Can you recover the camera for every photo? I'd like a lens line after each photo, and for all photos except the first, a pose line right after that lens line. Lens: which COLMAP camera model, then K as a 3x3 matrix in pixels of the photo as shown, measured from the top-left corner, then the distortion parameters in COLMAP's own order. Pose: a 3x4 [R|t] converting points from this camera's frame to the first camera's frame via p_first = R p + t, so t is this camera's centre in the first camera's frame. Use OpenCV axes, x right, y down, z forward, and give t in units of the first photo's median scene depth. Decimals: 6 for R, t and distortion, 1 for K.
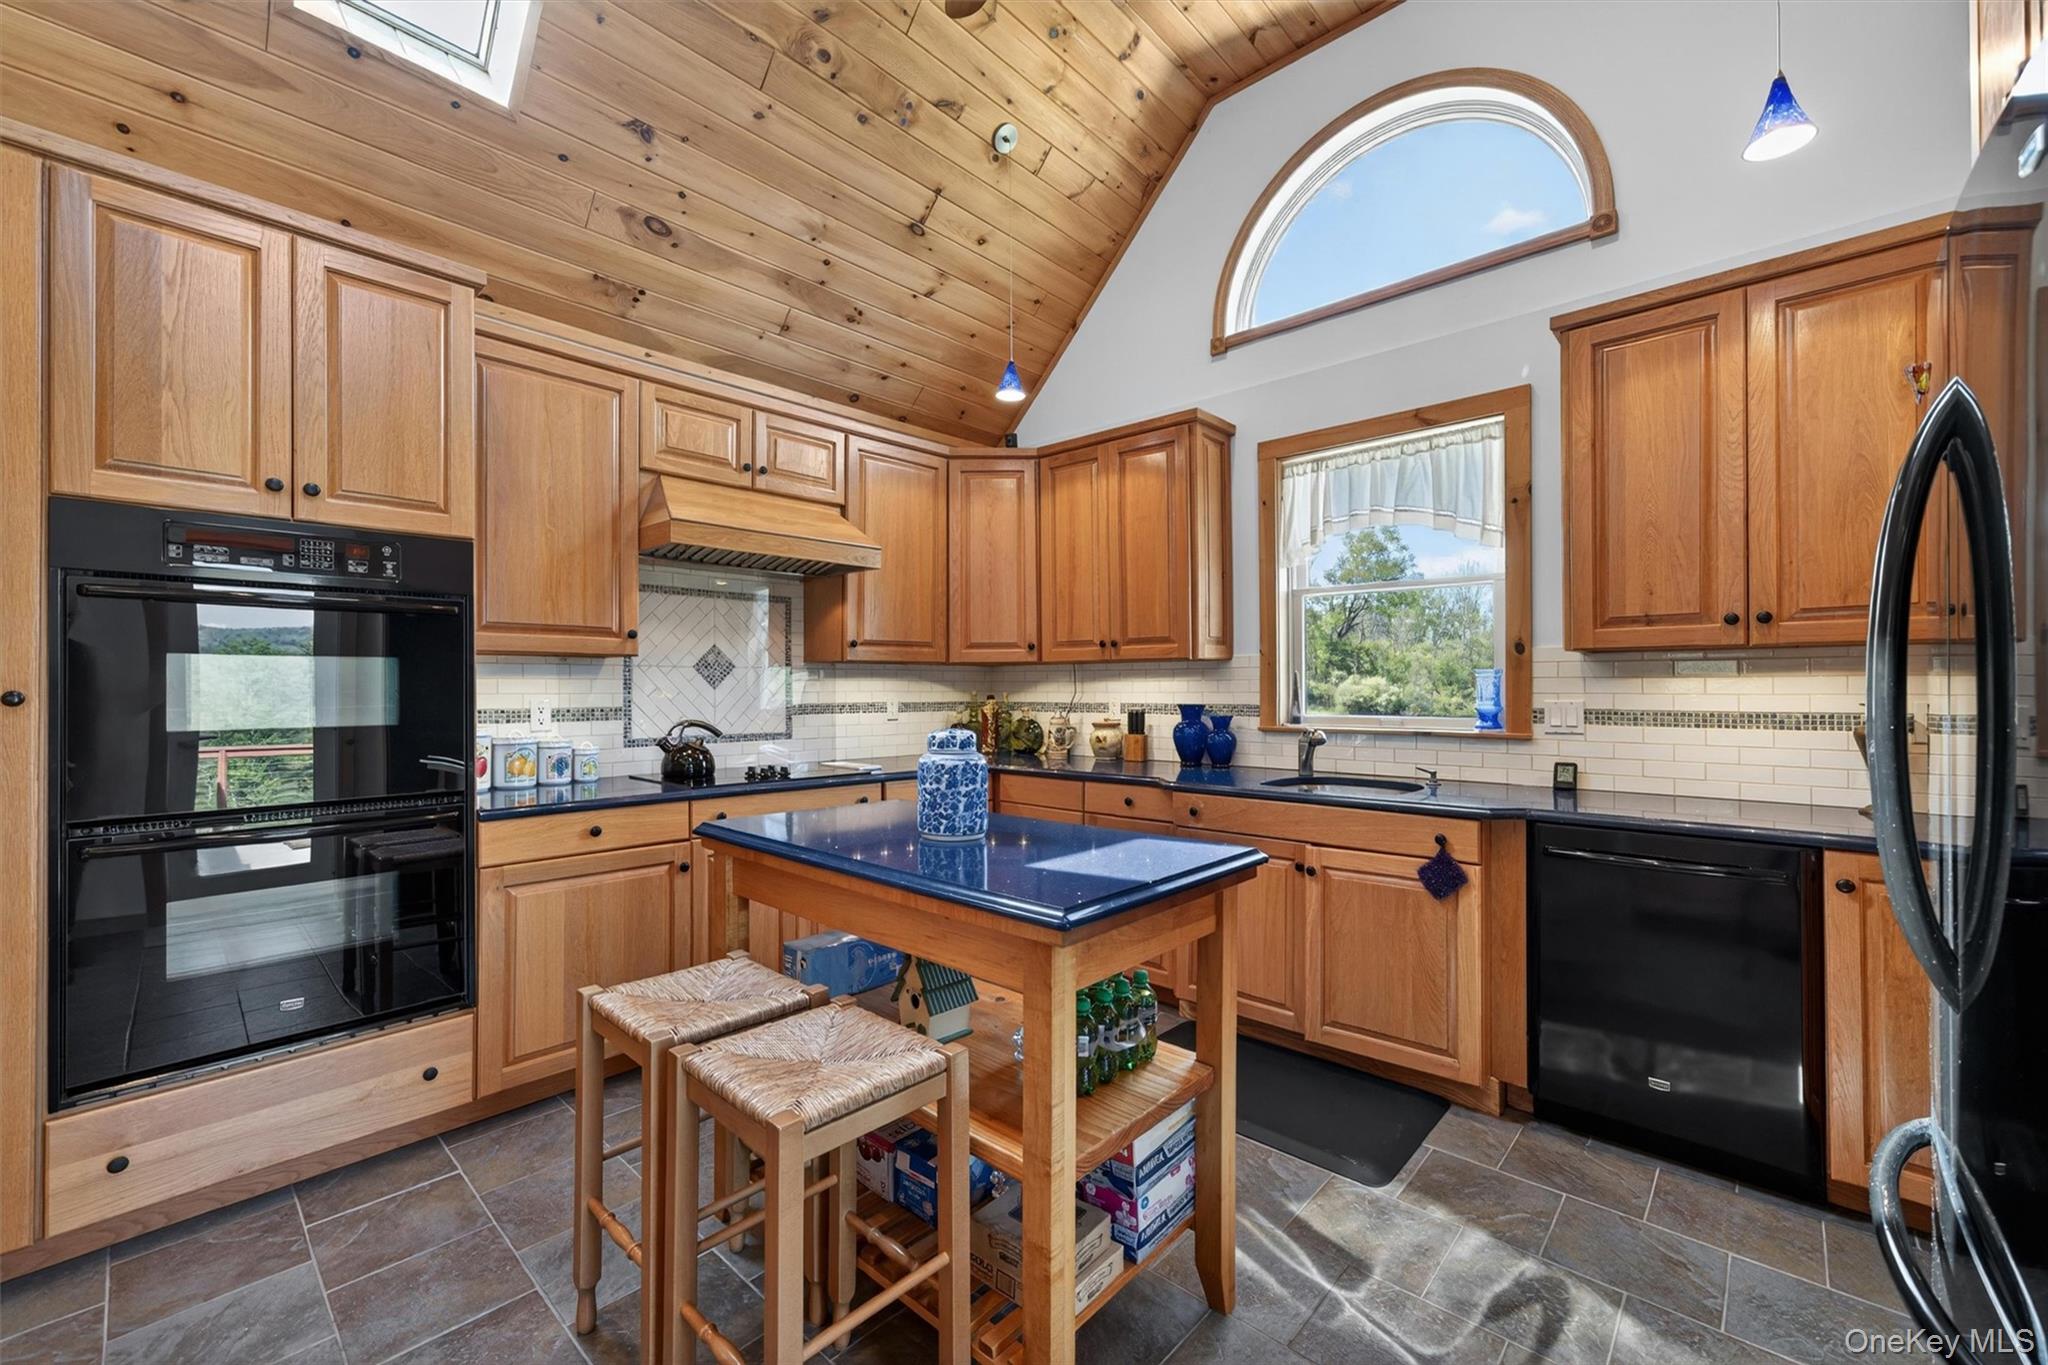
lens RADIAL K [[868.2, 0, 1028.3], [0, 868.2, 688.0], [0, 0, 1]] dist [0.002927, 0.000283]
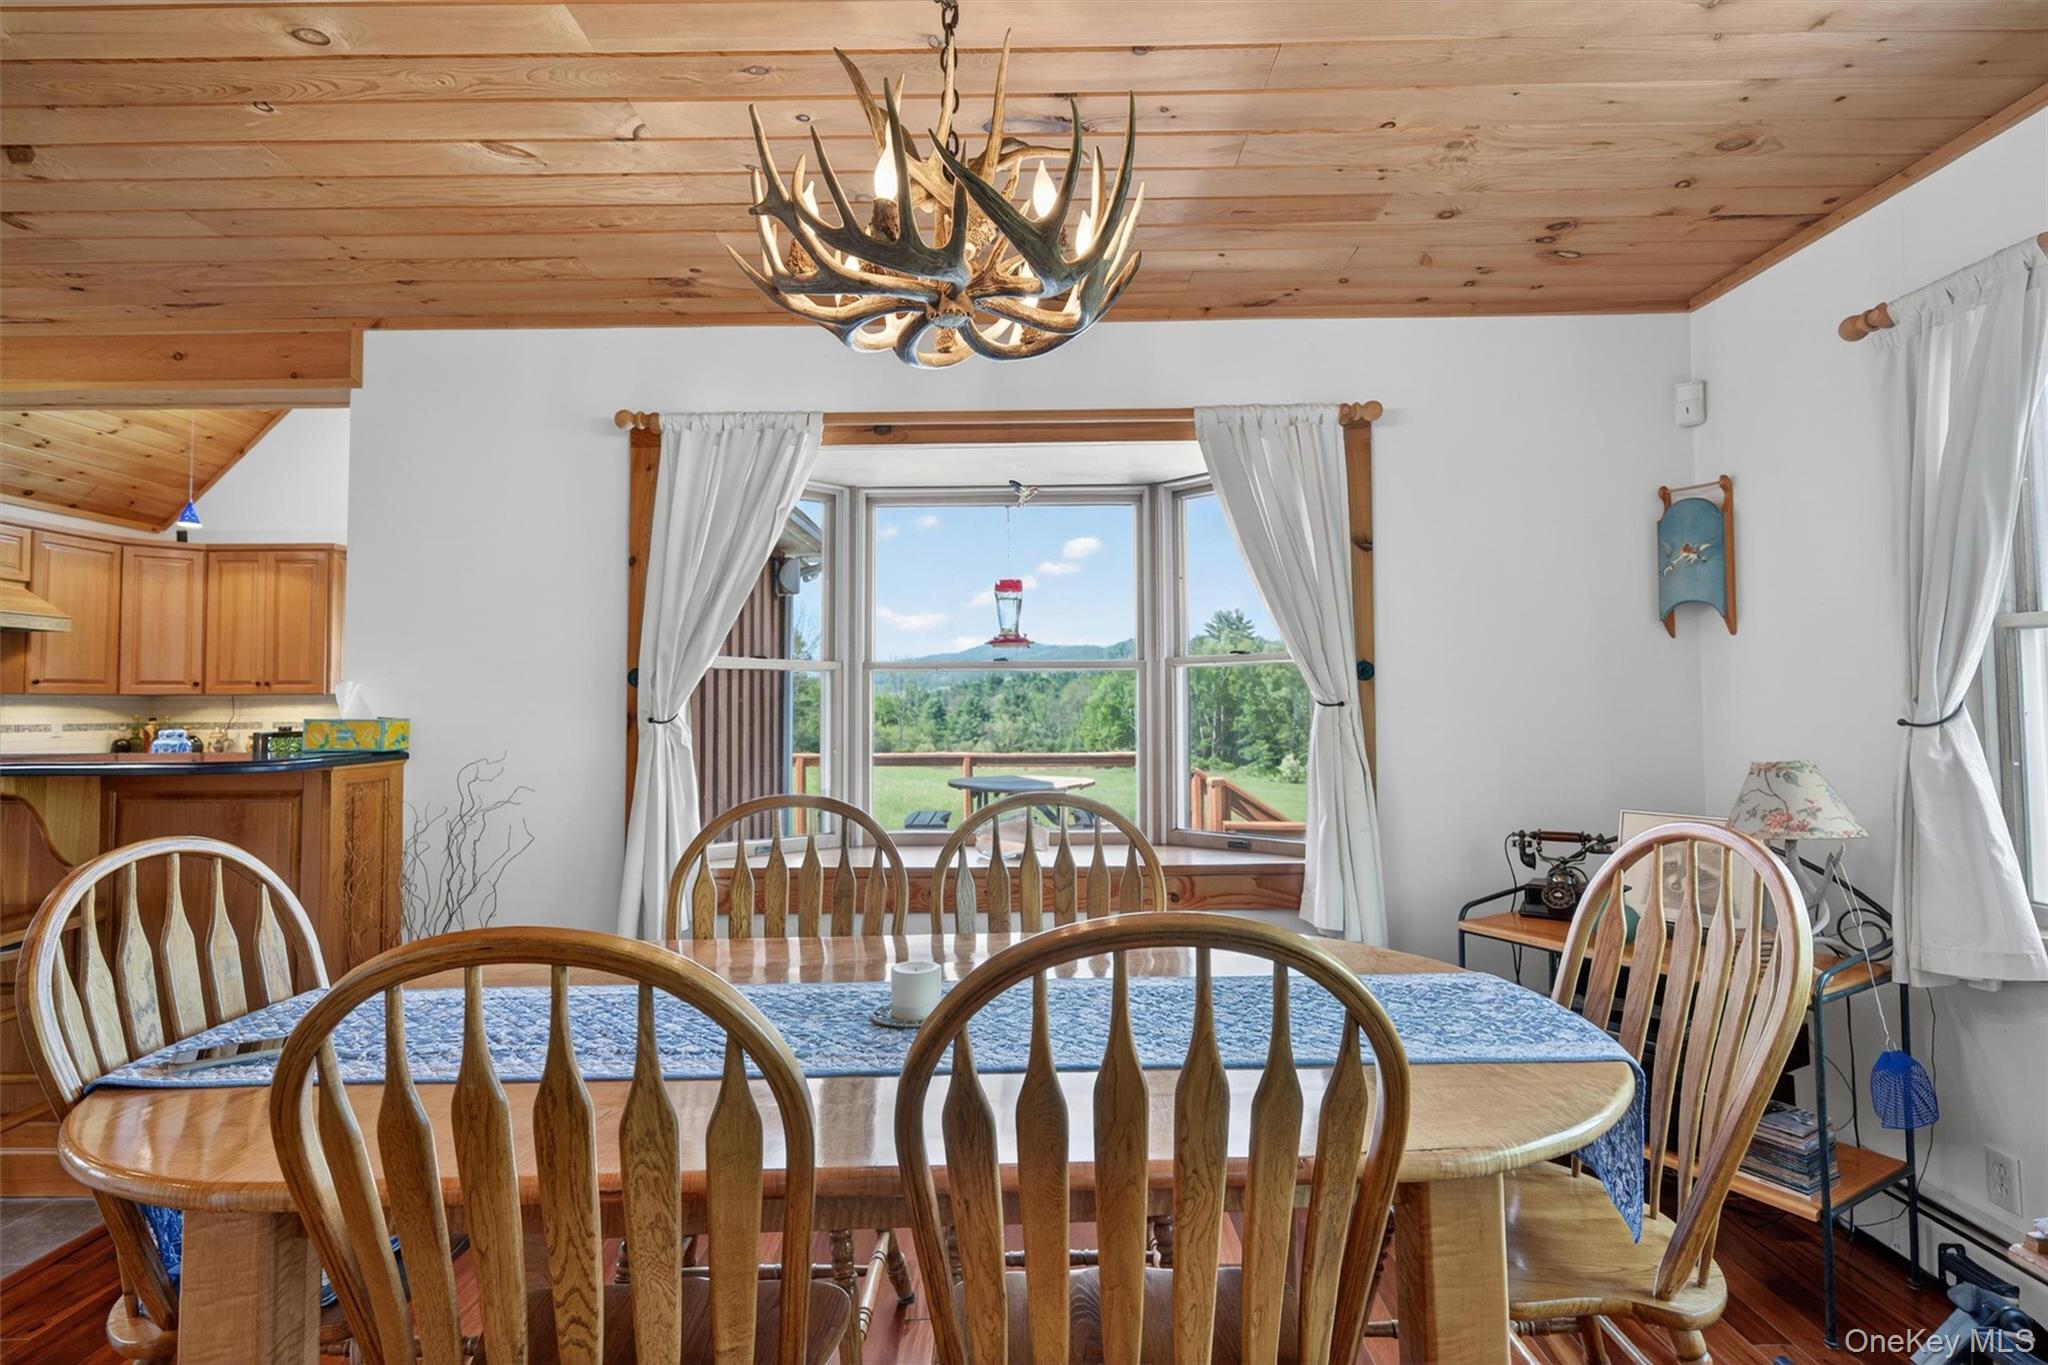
lens RADIAL K [[1022.9, 0, 1028.7], [0, 1022.9, 654.2], [0, 0, 1]] dist [0.001384, 0.000292]
pose [[0.751403, 0.031139, 0.659109, -0.086289], [0.005099, 0.998582, -0.052991, 0.000798], [-0.659824, 0.043178, 0.750179, -1.278693]]
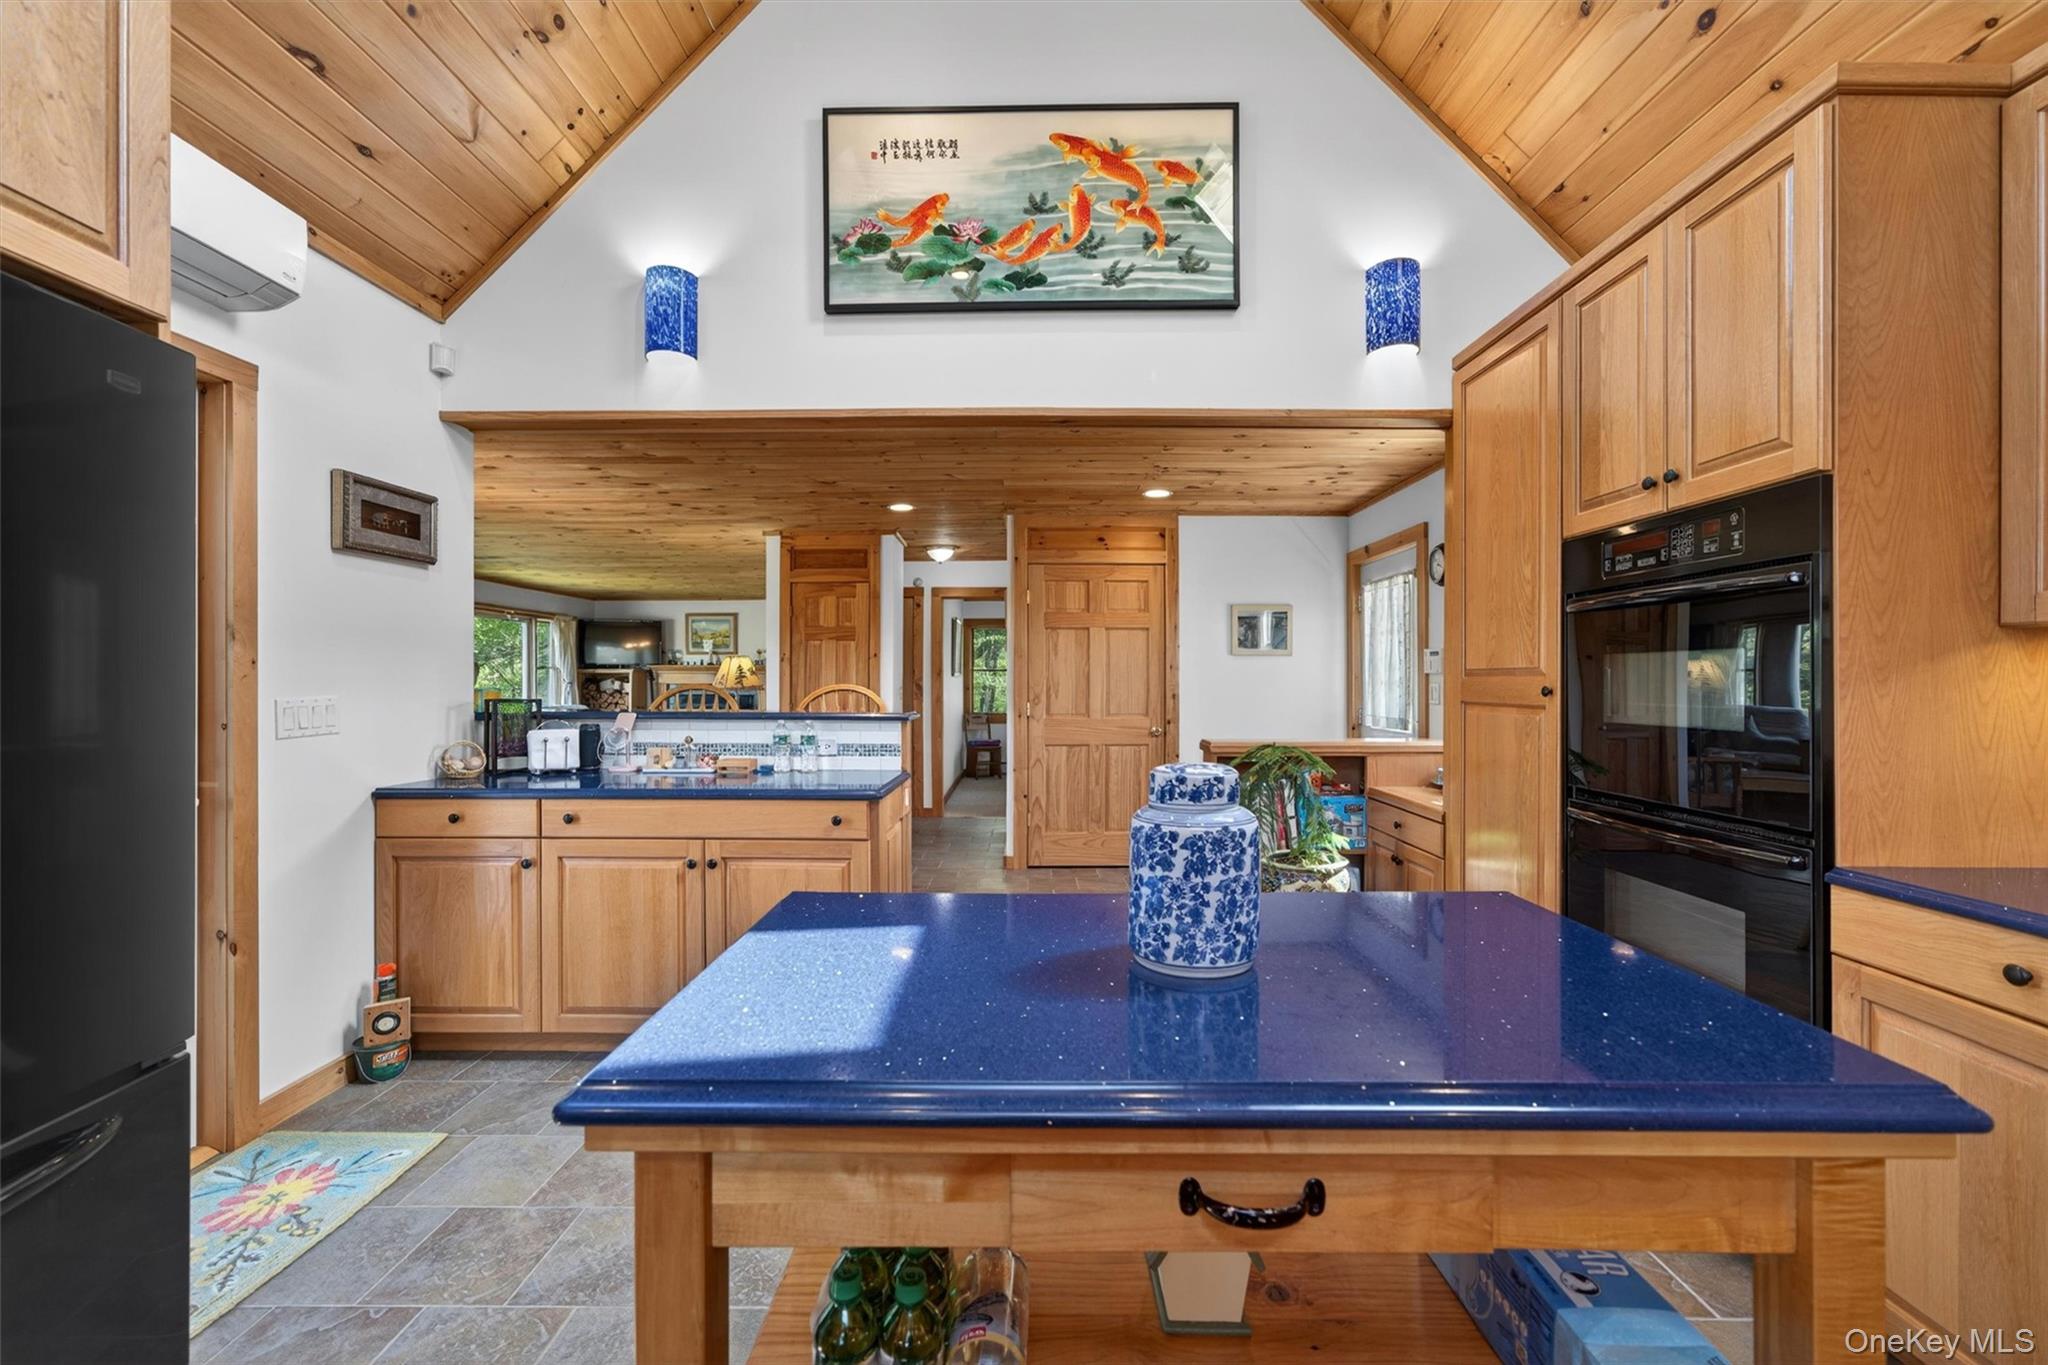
lens RADIAL K [[815.7, 0, 1012.5], [0, 815.7, 678.3], [0, 0, 1]] dist [0.000393, 0.000319]
pose [[-0.751371, -0.001886, -0.659877, 0.166932], [0.000240, 0.999995, -0.003132, -0.002550], [0.659880, -0.002512, -0.751367, 0.663122]]
